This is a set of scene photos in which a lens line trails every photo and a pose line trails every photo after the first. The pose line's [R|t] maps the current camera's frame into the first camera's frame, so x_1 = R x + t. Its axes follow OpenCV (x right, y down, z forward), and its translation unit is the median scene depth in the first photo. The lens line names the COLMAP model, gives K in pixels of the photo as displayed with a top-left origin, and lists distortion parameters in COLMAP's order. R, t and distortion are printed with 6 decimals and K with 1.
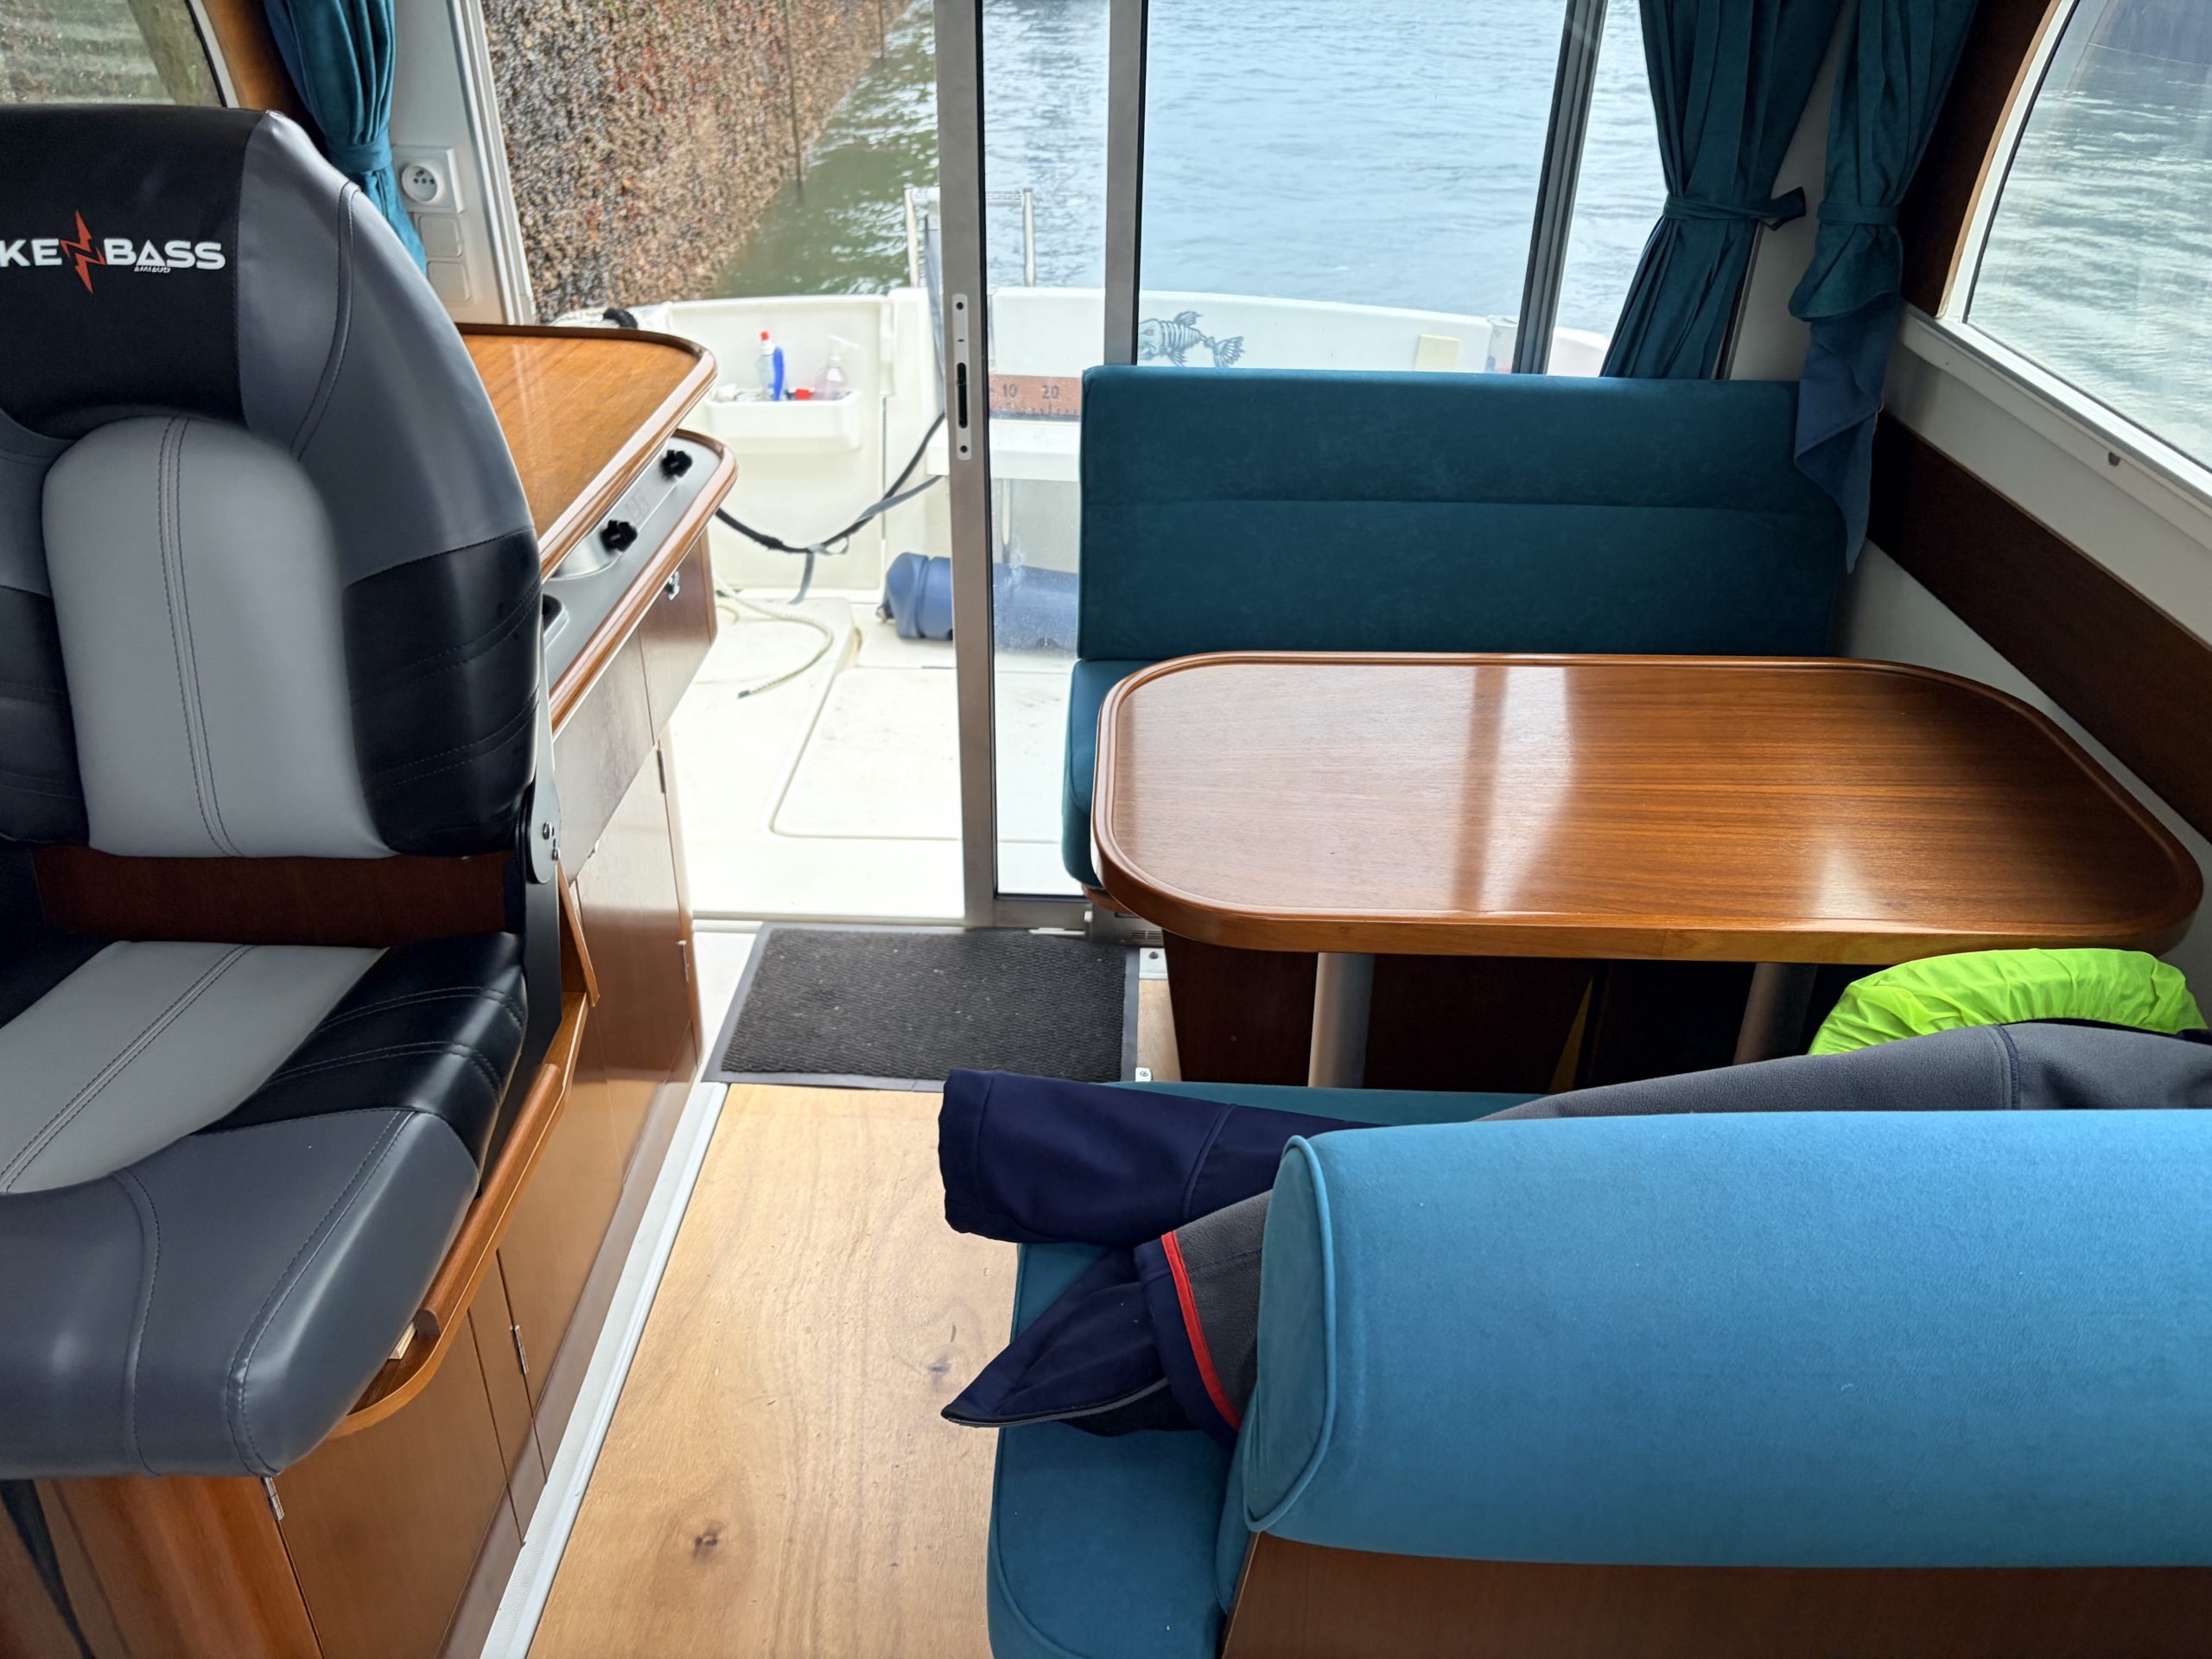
lens RADIAL K [[1671.1, 0, 1106.0], [0, 1671.1, 829.5], [0, 0, 1]] dist [0.069948, -0.001319]
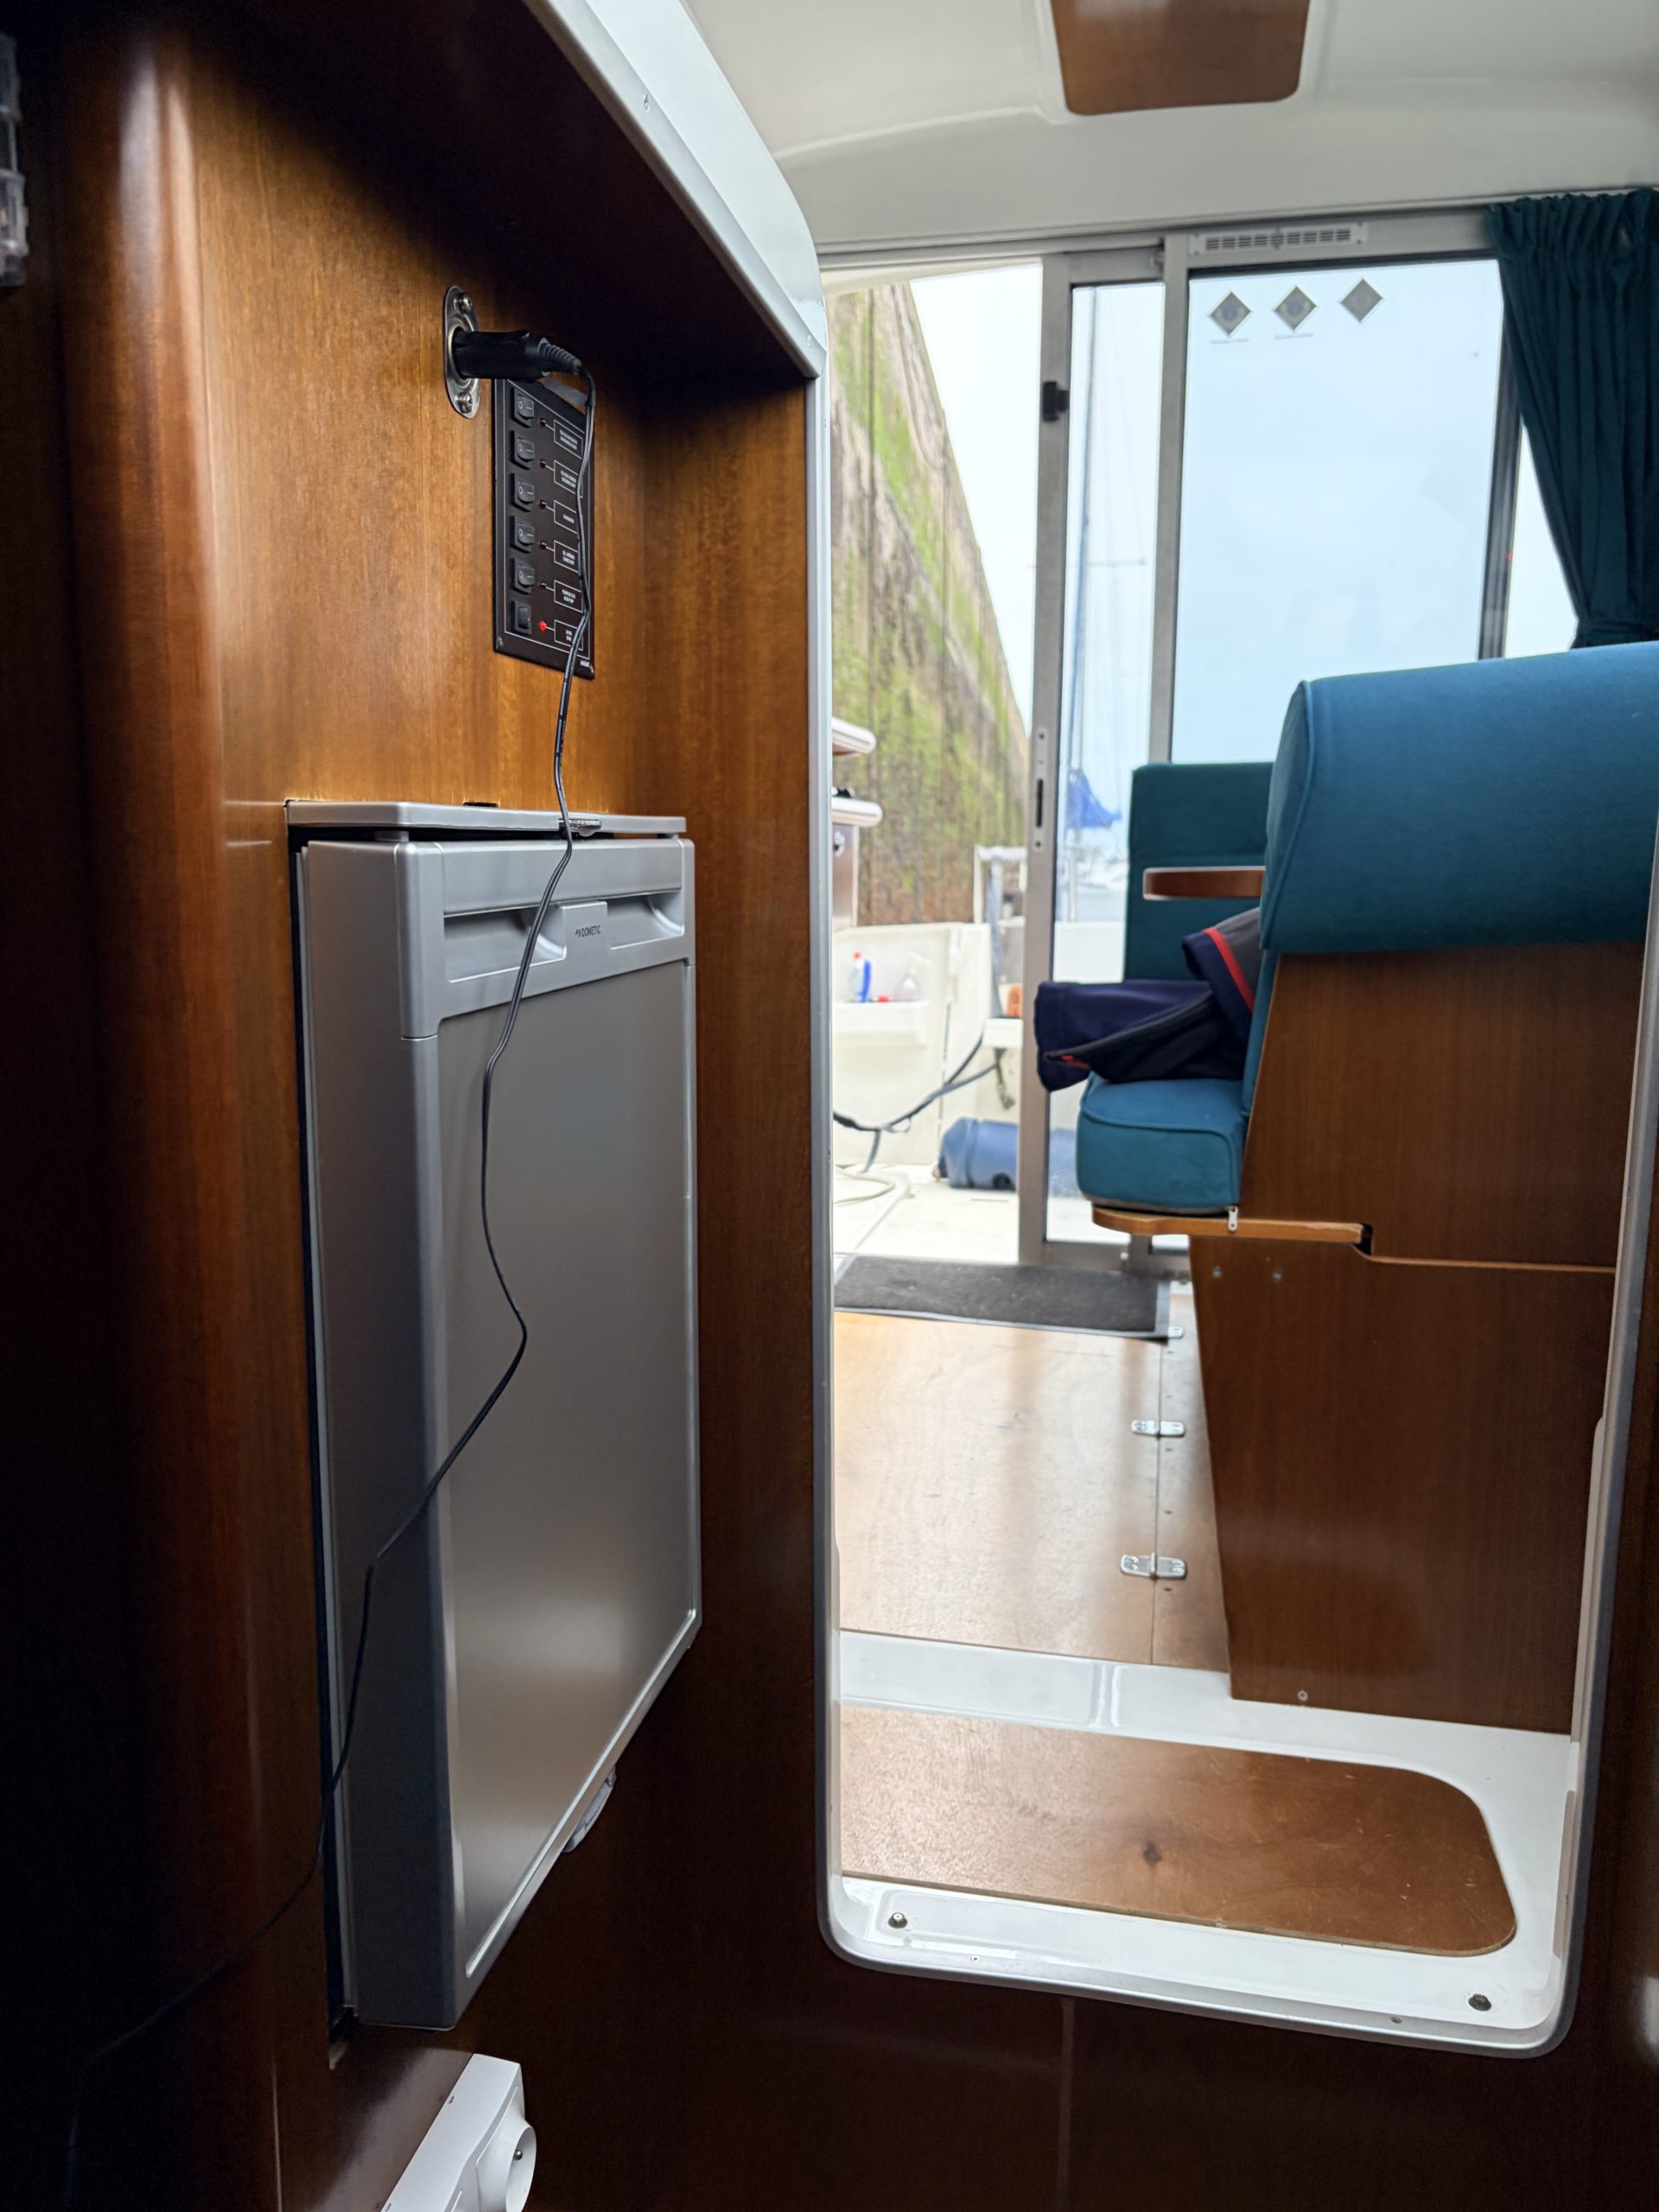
lens RADIAL K [[1671.1, 0, 829.5], [0, 1671.1, 1106.0], [0, 0, 1]] dist [0.069948, -0.001319]
pose [[0.985524, 0.015017, -0.168867, -0.011441], [-0.077173, 0.926625, -0.367982, 0.267186], [0.150950, 0.375687, 0.914370, -0.095542]]
